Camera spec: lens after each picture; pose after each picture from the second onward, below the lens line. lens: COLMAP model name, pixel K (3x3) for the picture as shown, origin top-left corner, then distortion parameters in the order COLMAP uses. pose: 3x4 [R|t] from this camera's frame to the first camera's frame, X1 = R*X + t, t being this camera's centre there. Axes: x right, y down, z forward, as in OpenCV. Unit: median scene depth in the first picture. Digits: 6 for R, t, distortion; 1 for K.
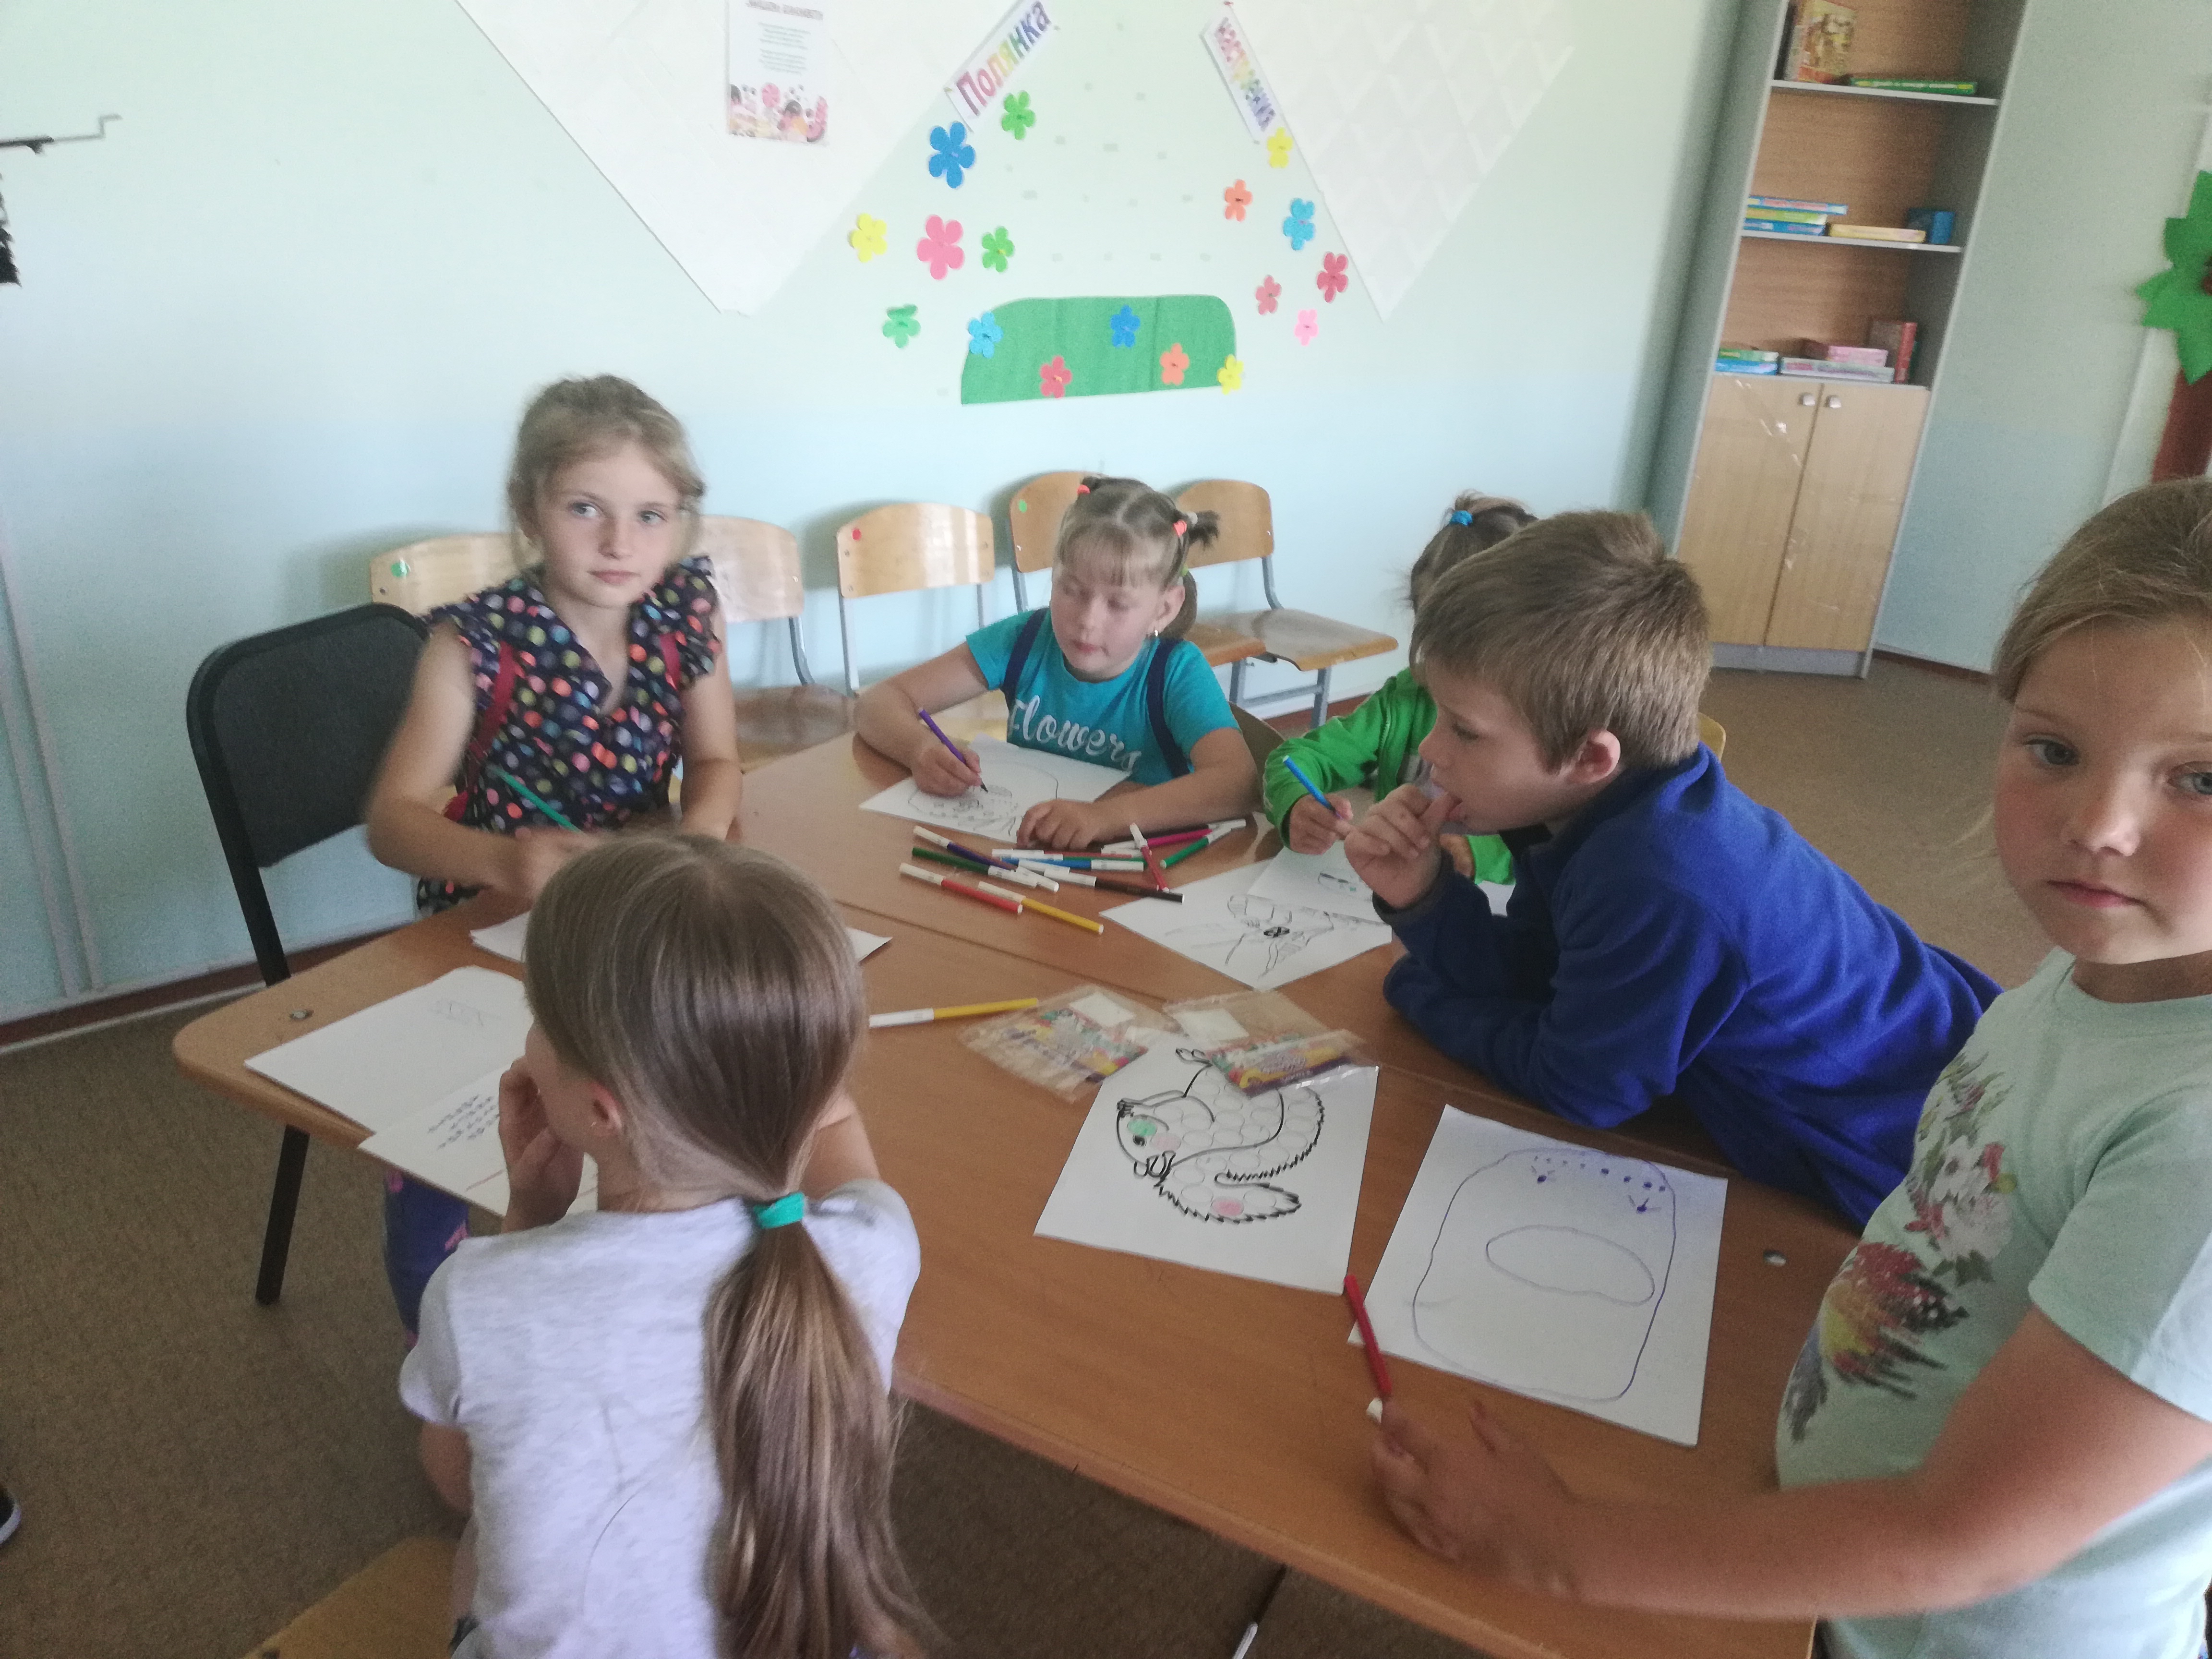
lens RADIAL K [[1669.7, 0, 1093.5], [0, 1669.7, 826.3], [0, 0, 1]] dist [0.045068, -0.066521]
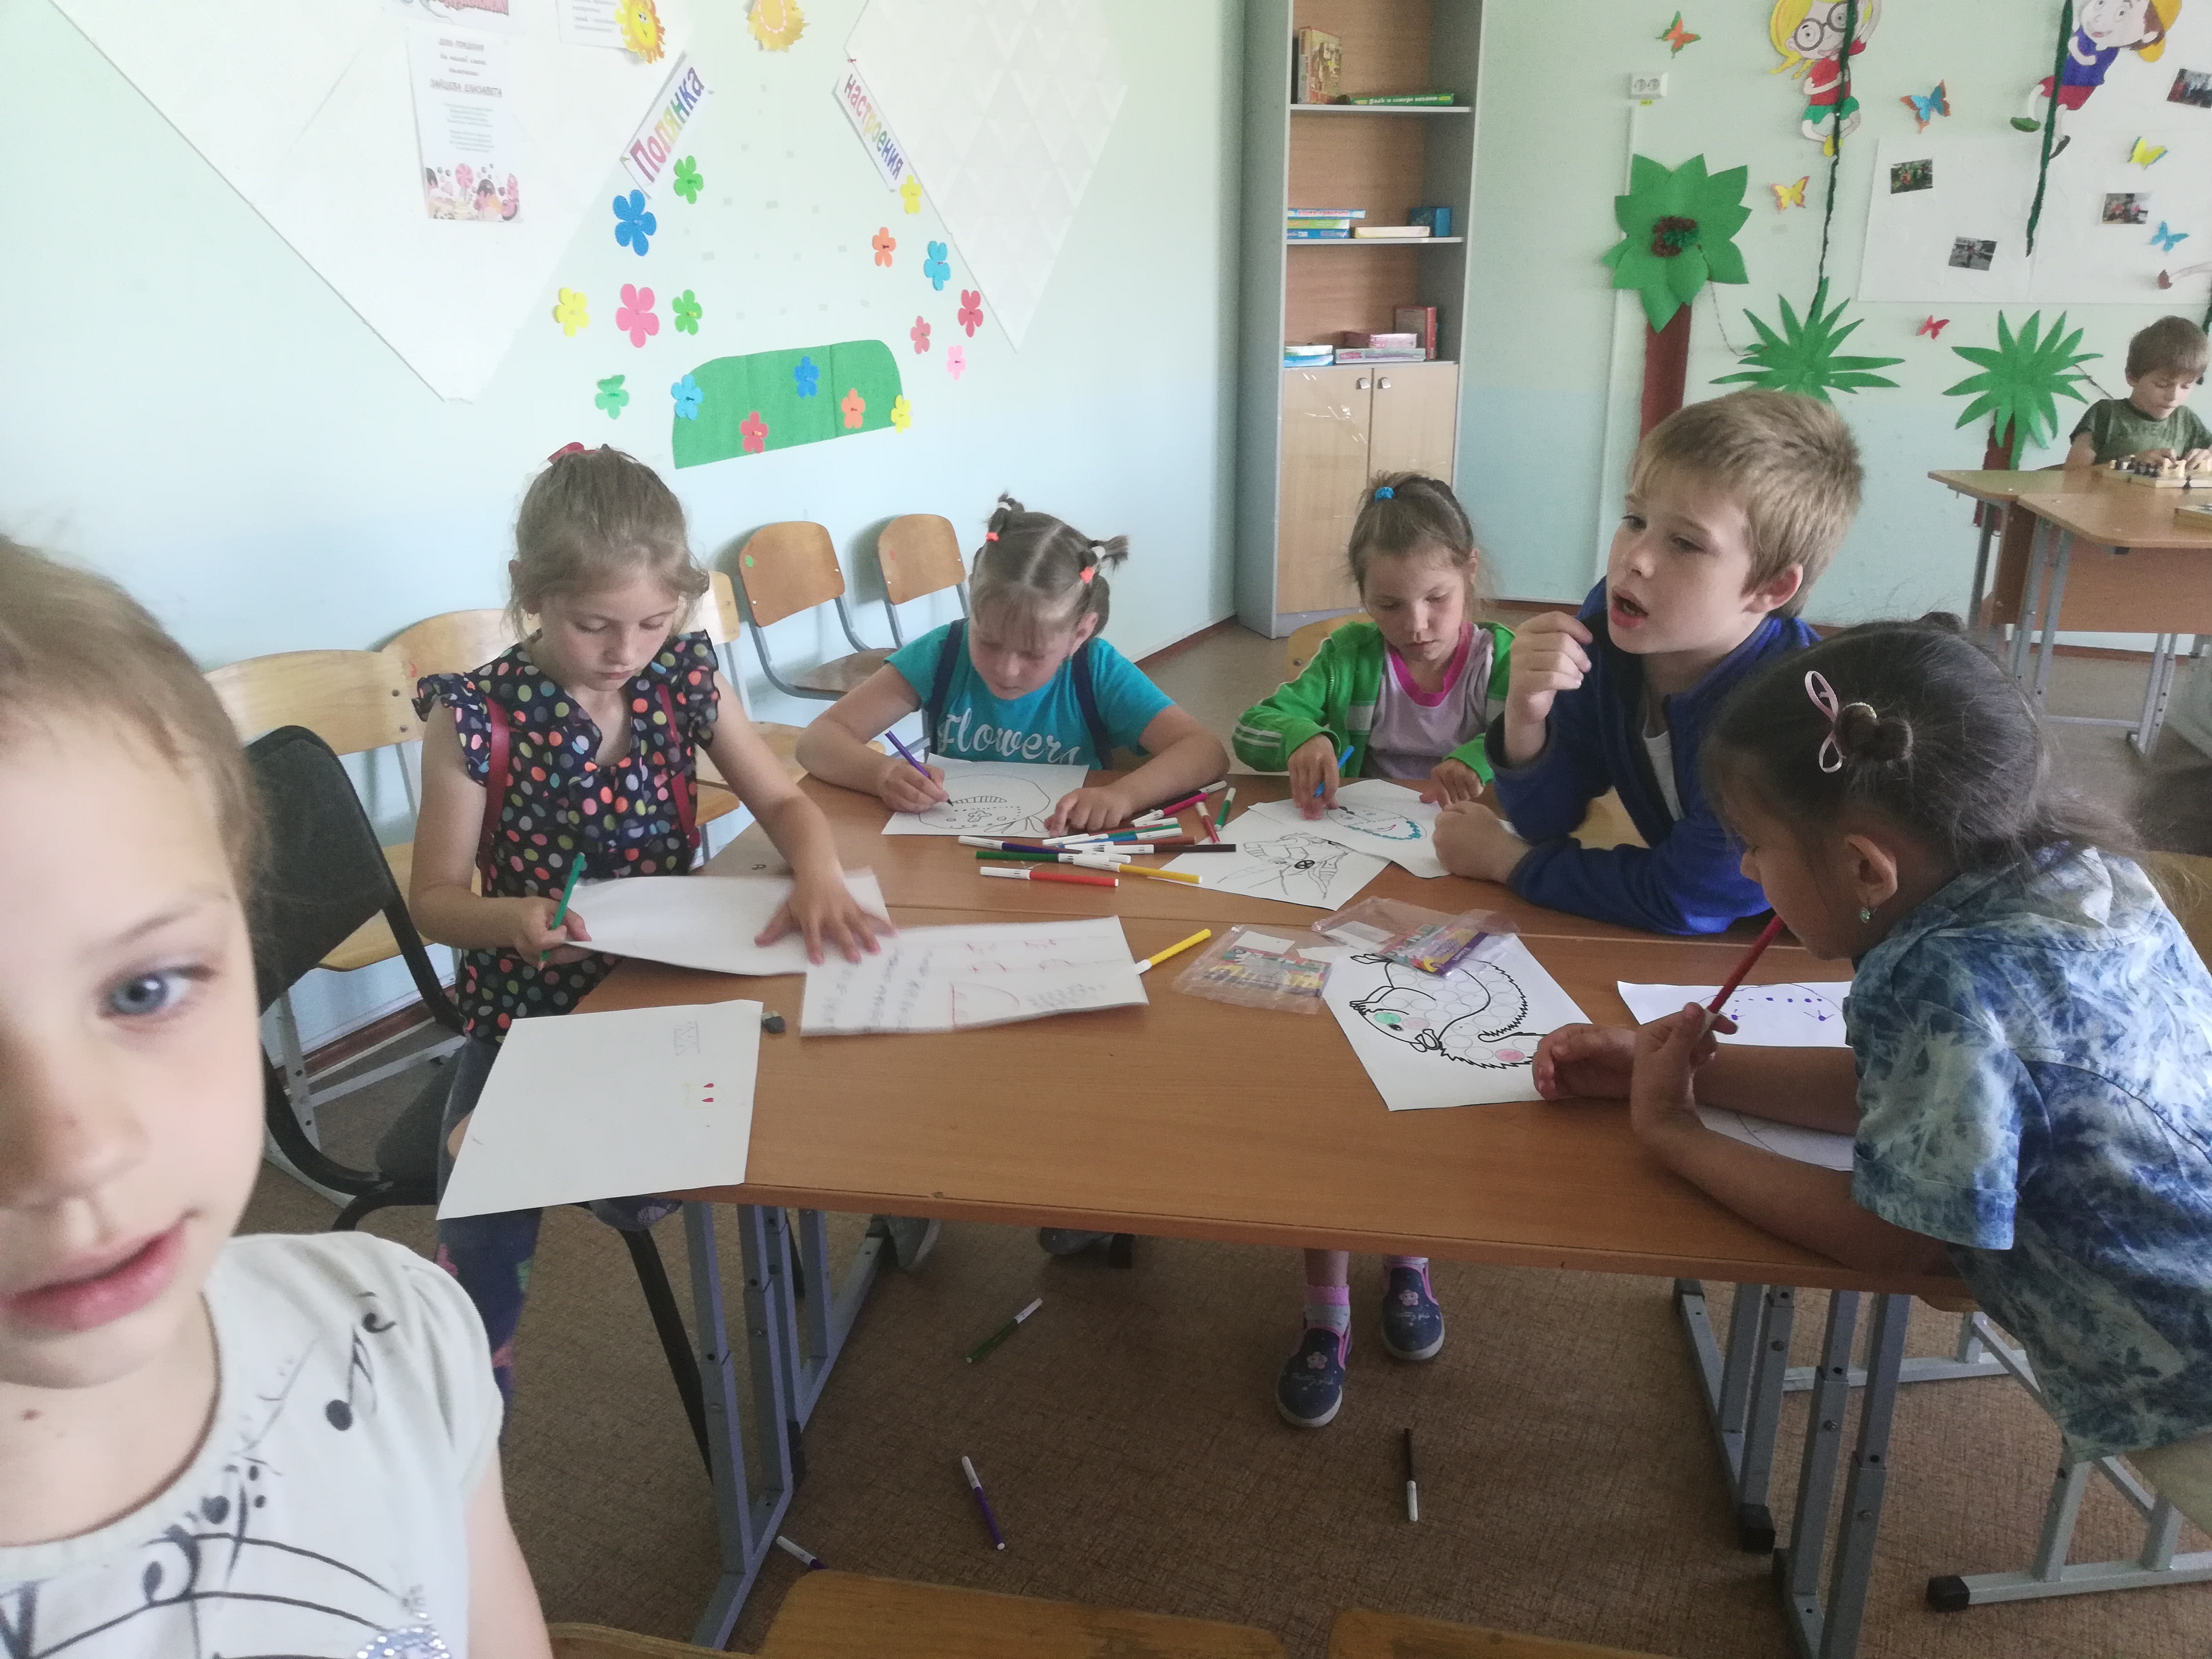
lens RADIAL K [[1669.7, 0, 1104.9], [0, 1669.7, 824.7], [0, 0, 1]] dist [0.045068, -0.066521]
pose [[0.942166, -0.183697, 0.280319, -0.148058], [0.192001, 0.981392, -0.002202, 0.006233], [-0.274698, 0.055896, 0.959904, -0.013591]]
